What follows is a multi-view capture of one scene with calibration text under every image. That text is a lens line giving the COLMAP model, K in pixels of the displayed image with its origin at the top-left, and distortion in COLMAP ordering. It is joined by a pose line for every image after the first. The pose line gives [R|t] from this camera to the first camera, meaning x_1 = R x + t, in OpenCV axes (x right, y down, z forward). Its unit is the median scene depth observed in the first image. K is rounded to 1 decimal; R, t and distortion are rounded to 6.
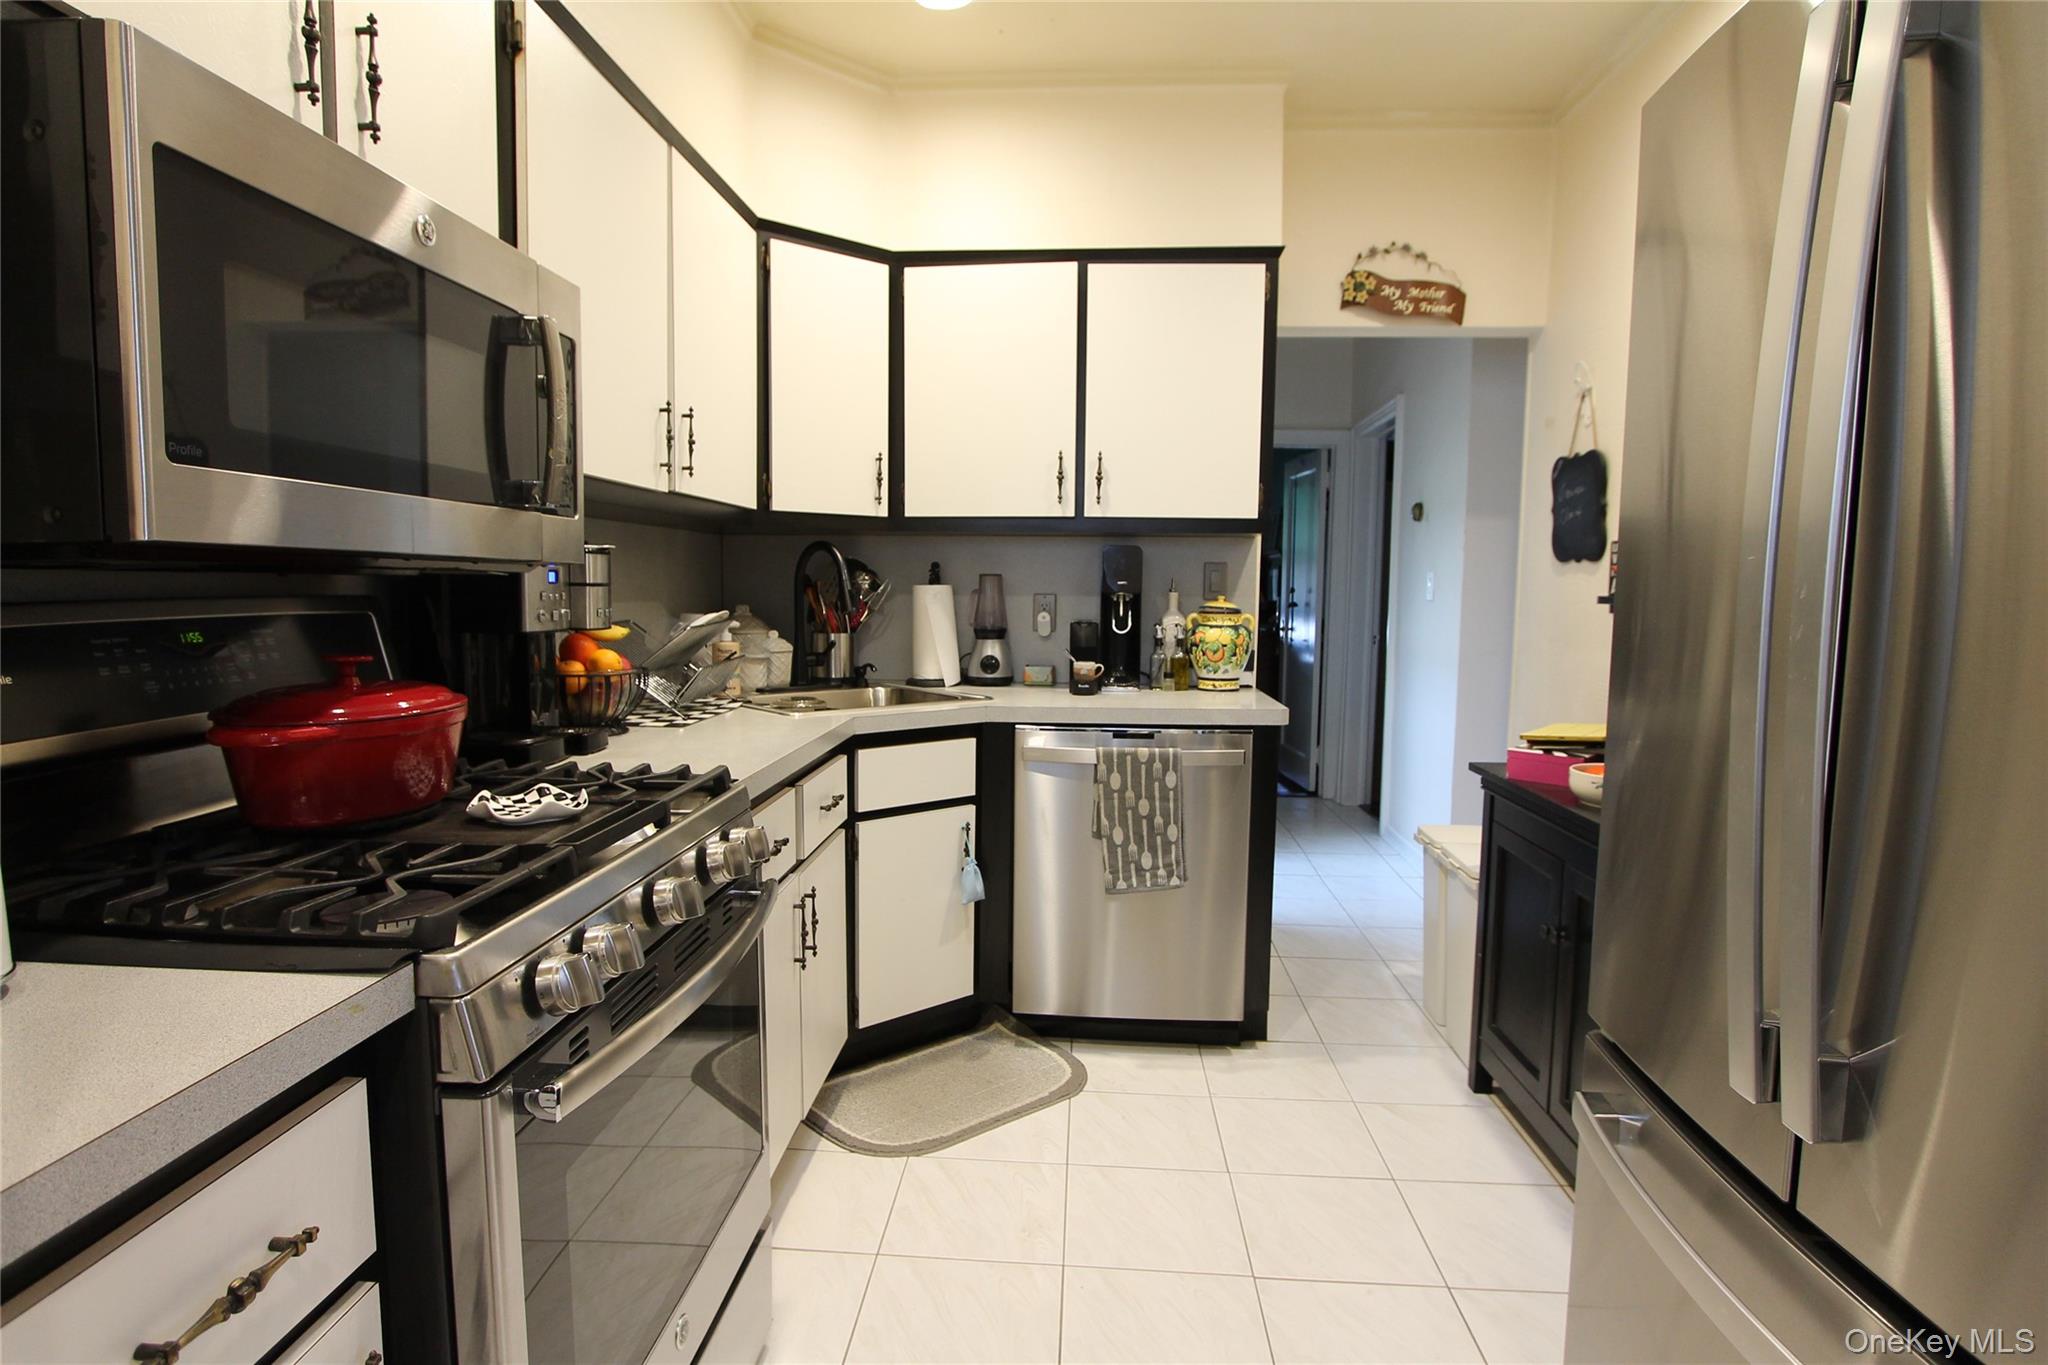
lens RADIAL K [[1015.6, 0, 1025.0], [0, 1015.6, 675.3], [0, 0, 1]] dist [-0.014083, -0.001811]
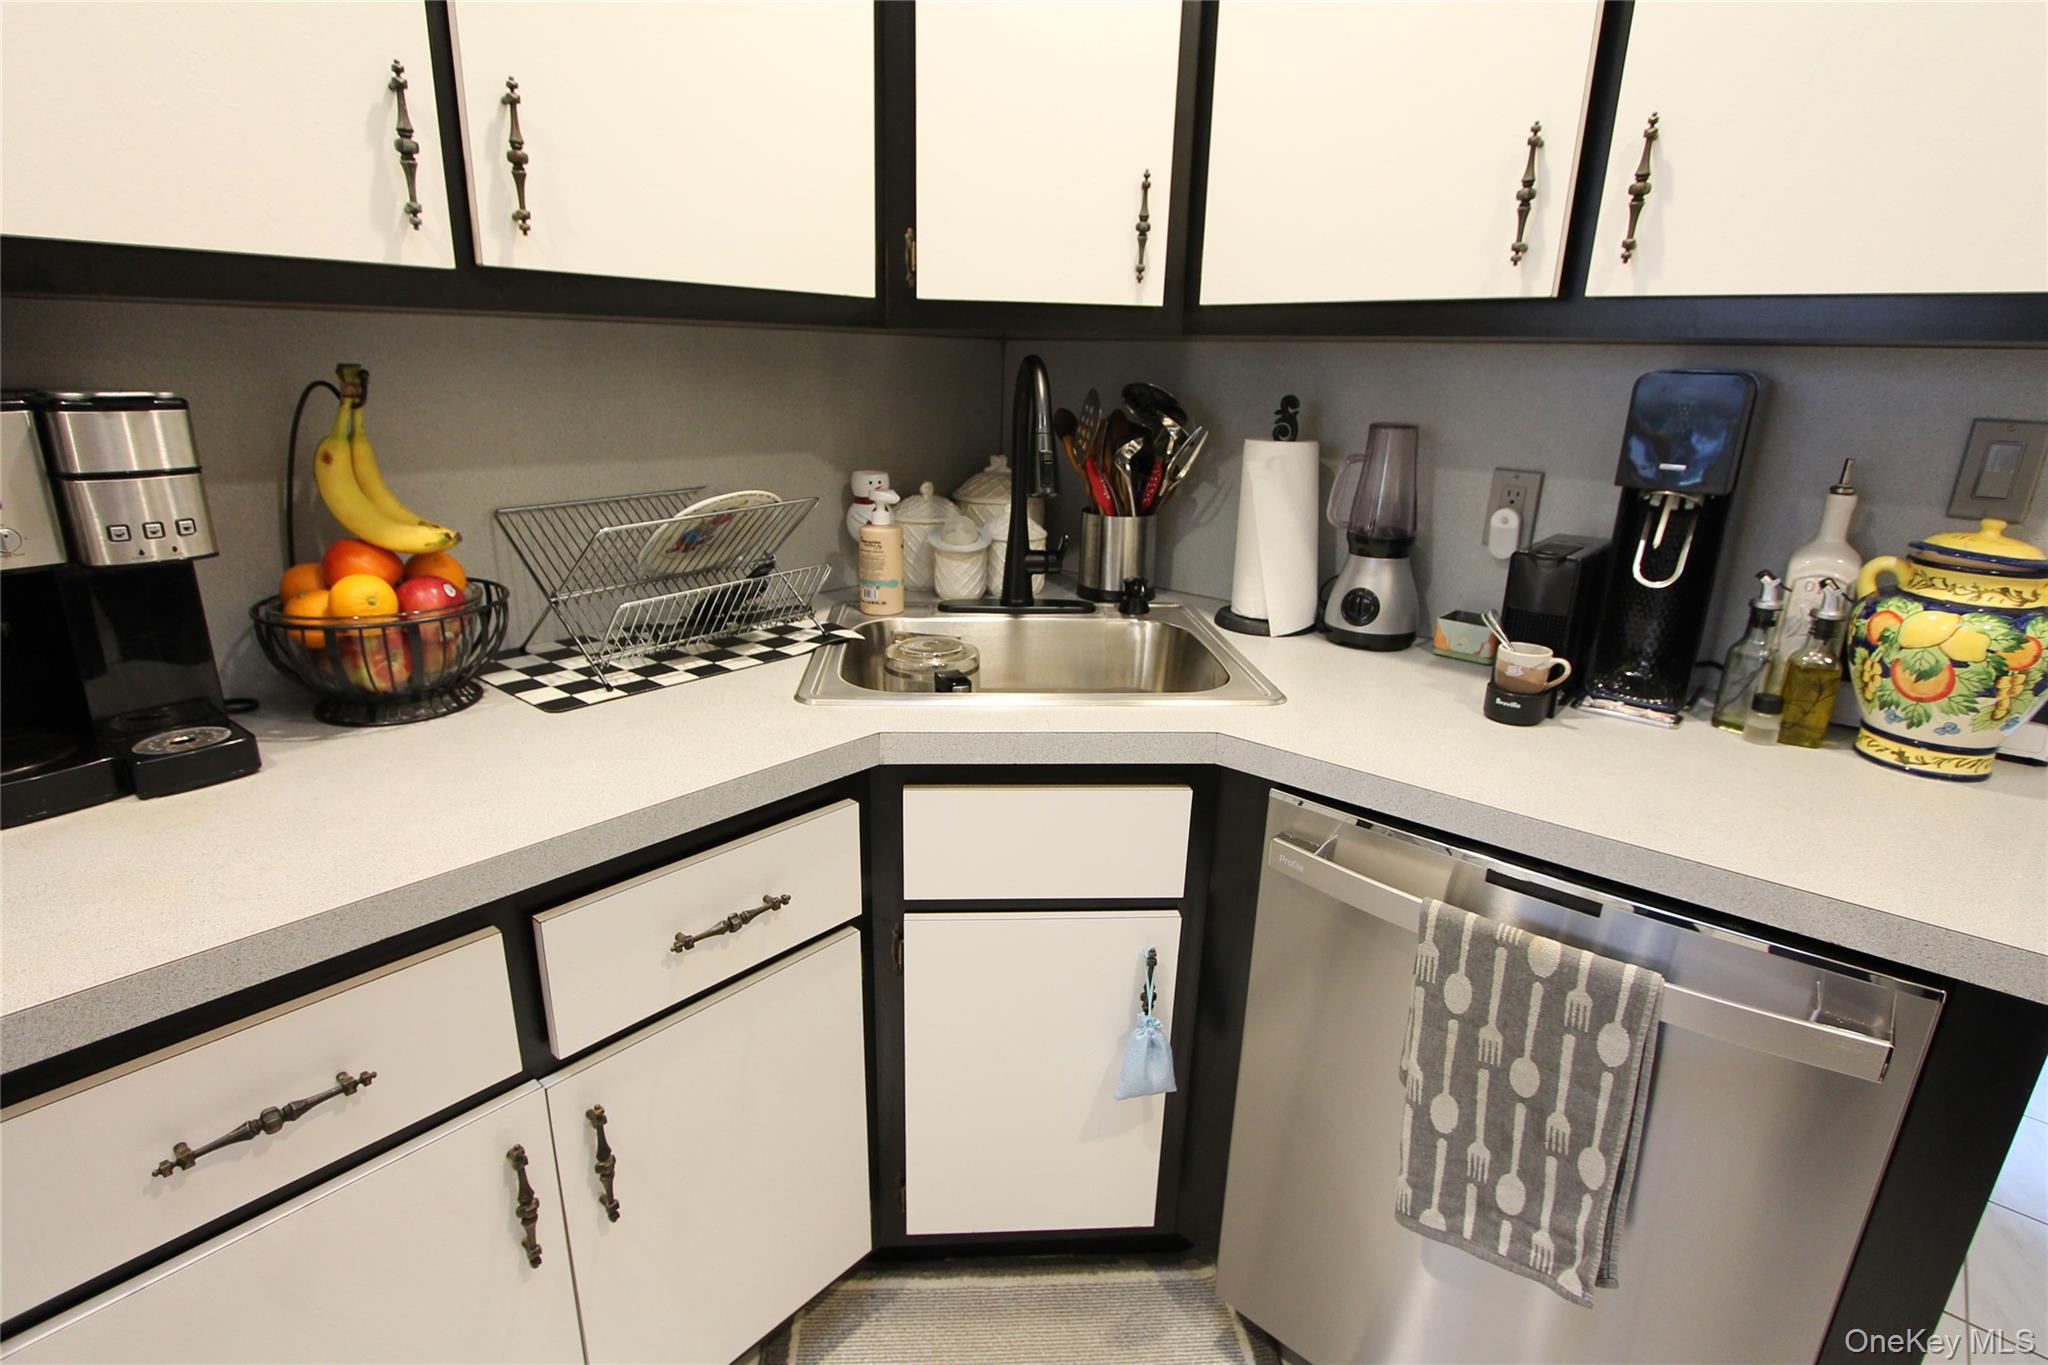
lens RADIAL K [[1015.6, 0, 1021.7], [0, 1015.6, 684.4], [0, 0, 1]] dist [-0.014083, -0.001811]
pose [[0.799743, 0.189273, -0.569725, 0.133620], [-0.072305, 0.972460, 0.221571, -0.076961], [0.595972, -0.136005, 0.791404, 0.515741]]
